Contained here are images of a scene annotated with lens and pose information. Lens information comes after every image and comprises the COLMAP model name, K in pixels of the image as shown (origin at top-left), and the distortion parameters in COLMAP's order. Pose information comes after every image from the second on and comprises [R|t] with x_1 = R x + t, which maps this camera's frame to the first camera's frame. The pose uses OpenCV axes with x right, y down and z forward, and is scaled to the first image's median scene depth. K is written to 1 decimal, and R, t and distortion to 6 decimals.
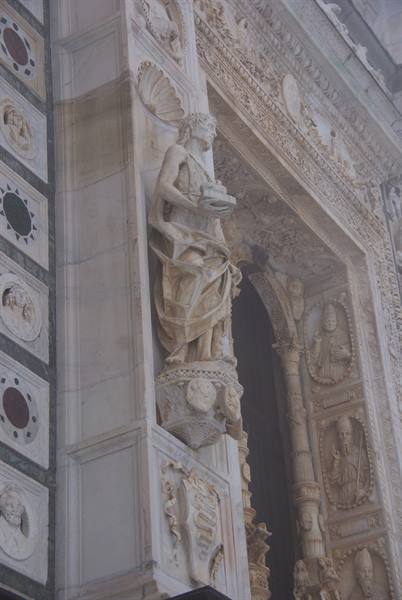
lens RADIAL K [[1431.4, 0, 201.0], [0, 1431.4, 300.0], [0, 0, 1]] dist [0.519873, 0.274995]
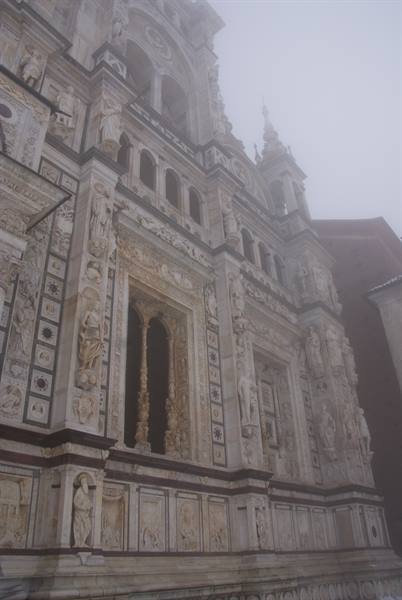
lens RADIAL K [[478.4, 0, 201.0], [0, 478.4, 300.0], [0, 0, 1]] dist [-0.185964, 0.144467]
pose [[0.988611, -0.060120, -0.137966, 0.318441], [0.067495, 0.996495, 0.049414, -0.121451], [0.134511, -0.058164, 0.989204, -0.173374]]
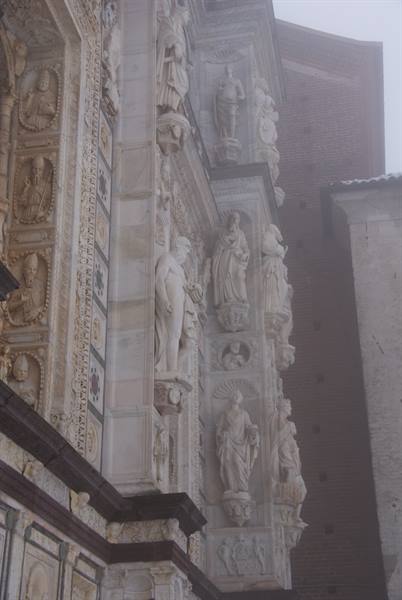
lens RADIAL K [[955.6, 0, 201.0], [0, 955.6, 300.0], [0, 0, 1]] dist [0.202161, 0.260402]
pose [[0.933793, 0.200796, 0.296160, 0.005295], [-0.236683, 0.967374, 0.090385, 0.092195], [-0.268348, -0.154497, 0.950852, 0.136367]]
